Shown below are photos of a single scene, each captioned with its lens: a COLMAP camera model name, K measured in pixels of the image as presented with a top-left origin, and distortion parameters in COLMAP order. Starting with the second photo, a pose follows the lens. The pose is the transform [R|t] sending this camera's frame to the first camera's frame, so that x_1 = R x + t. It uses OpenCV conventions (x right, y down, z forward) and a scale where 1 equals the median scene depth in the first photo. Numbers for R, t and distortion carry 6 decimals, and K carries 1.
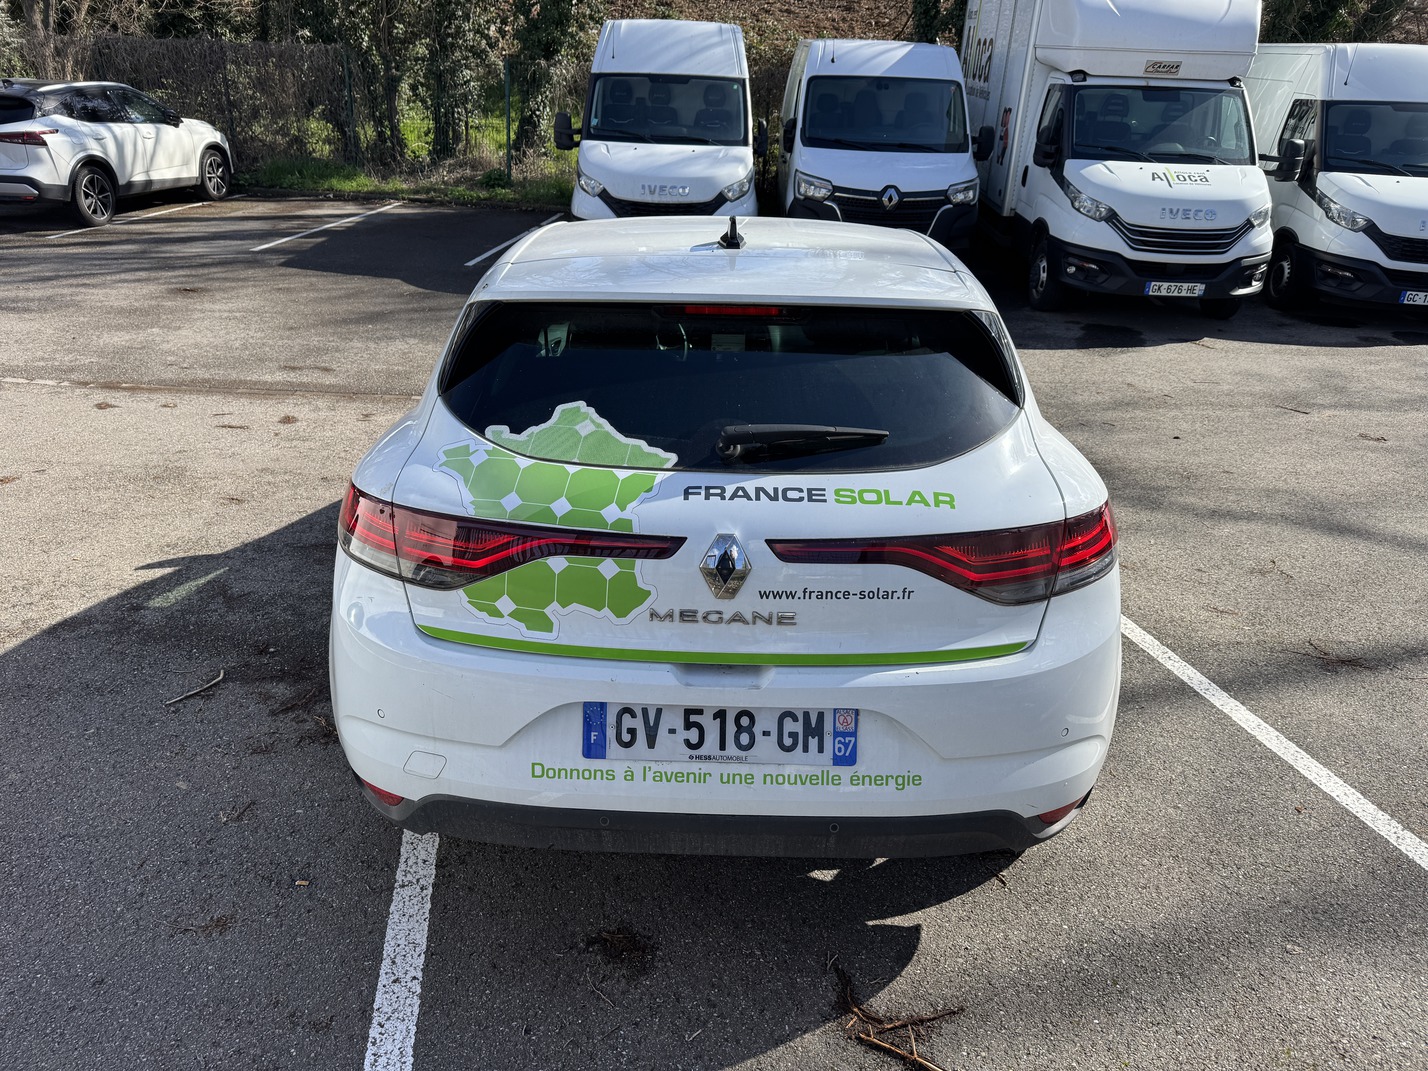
lens RADIAL K [[1028.2, 0, 721.1], [0, 1028.2, 521.9], [0, 0, 1]] dist [0.028950, -0.008664]
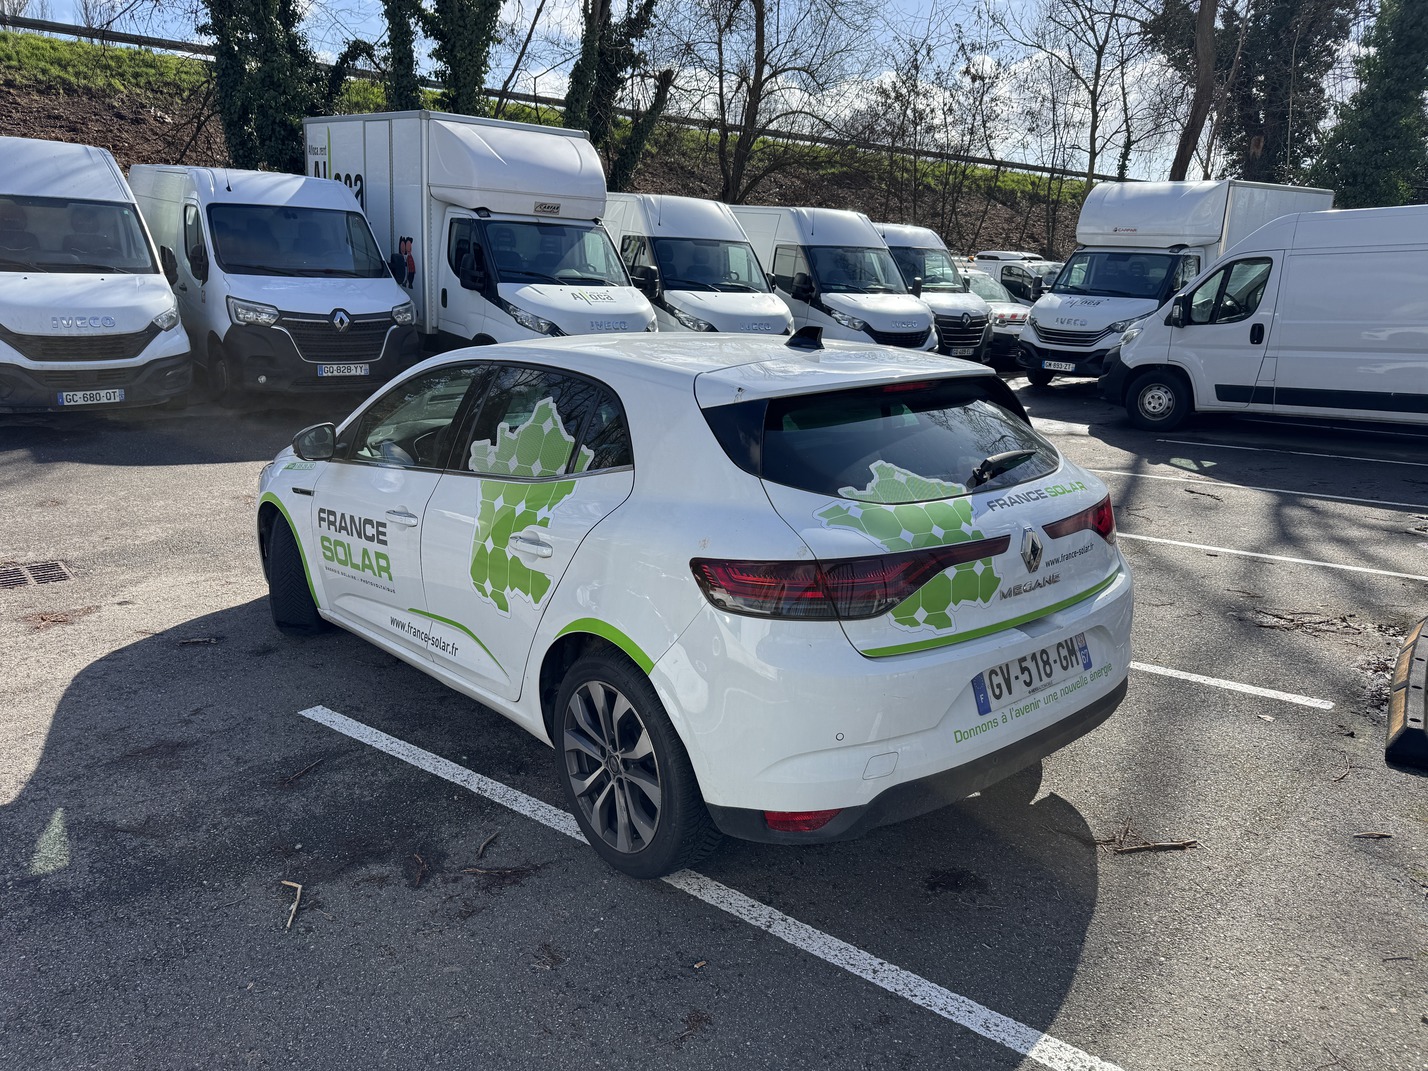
lens RADIAL K [[1013.4, 0, 711.9], [0, 1013.4, 503.6], [0, 0, 1]] dist [0.065074, -0.082915]
pose [[0.757498, -0.158204, 0.633379, -0.222851], [0.235523, 0.971081, -0.039123, -0.012509], [-0.608873, 0.178811, 0.772852, 0.027782]]
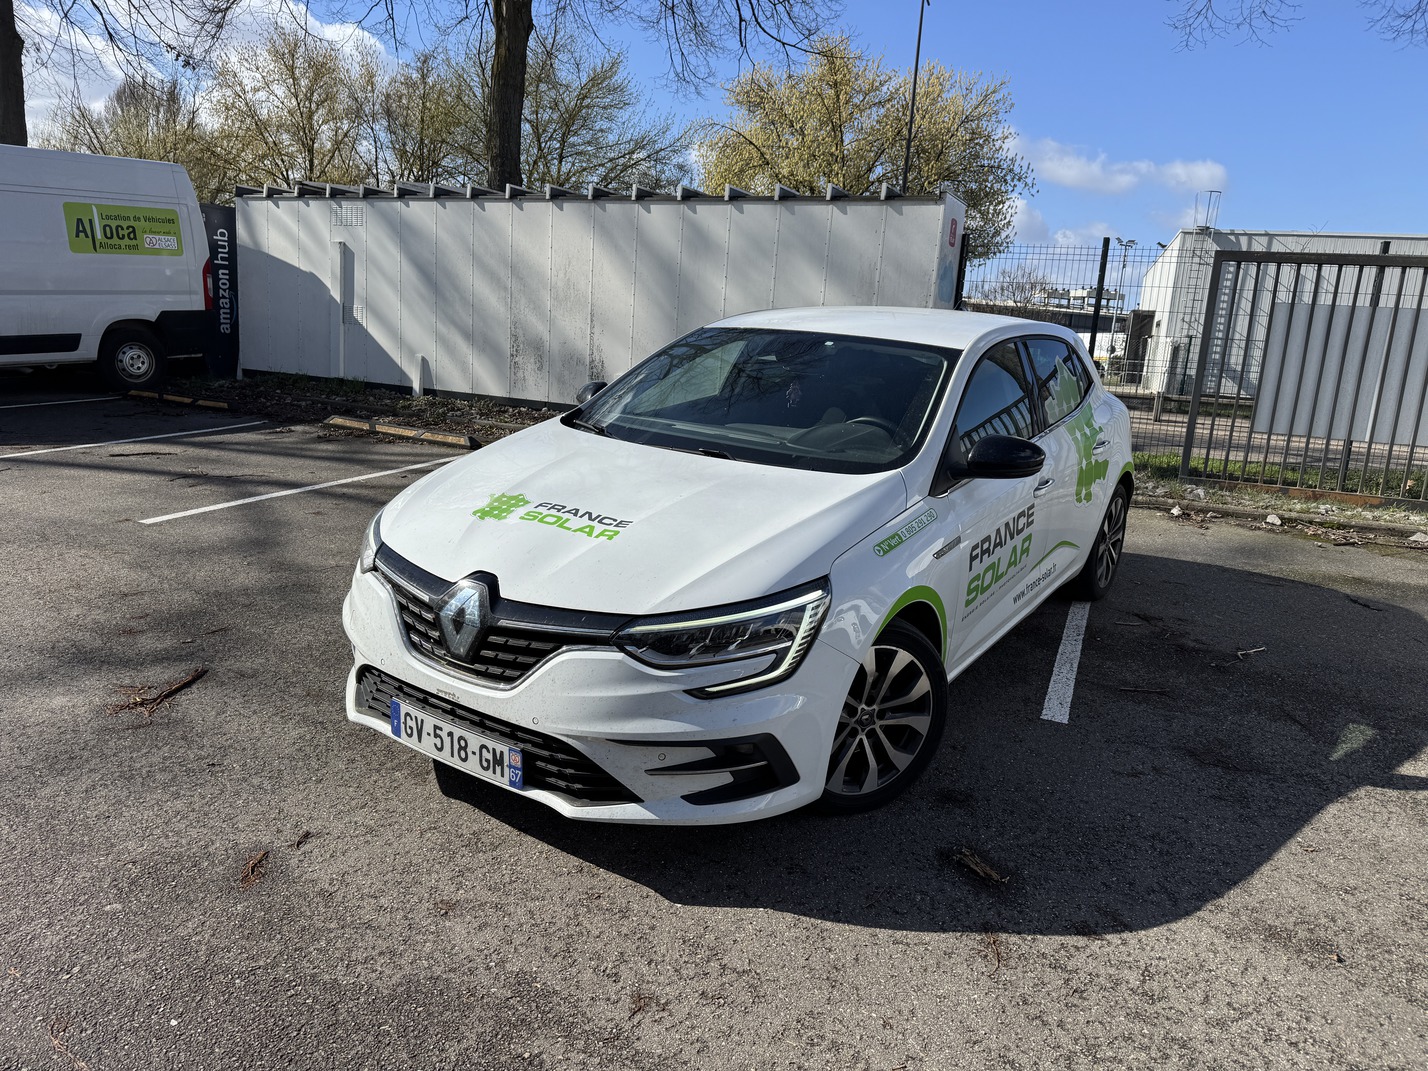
lens RADIAL K [[1006.6, 0, 700.3], [0, 1006.6, 526.6], [0, 0, 1]] dist [0.095473, -0.134872]
pose [[-0.829353, -0.200522, 0.521501, -0.179509], [0.110887, 0.855739, 0.505386, -0.239249], [-0.547610, 0.476972, -0.687475, 0.695830]]
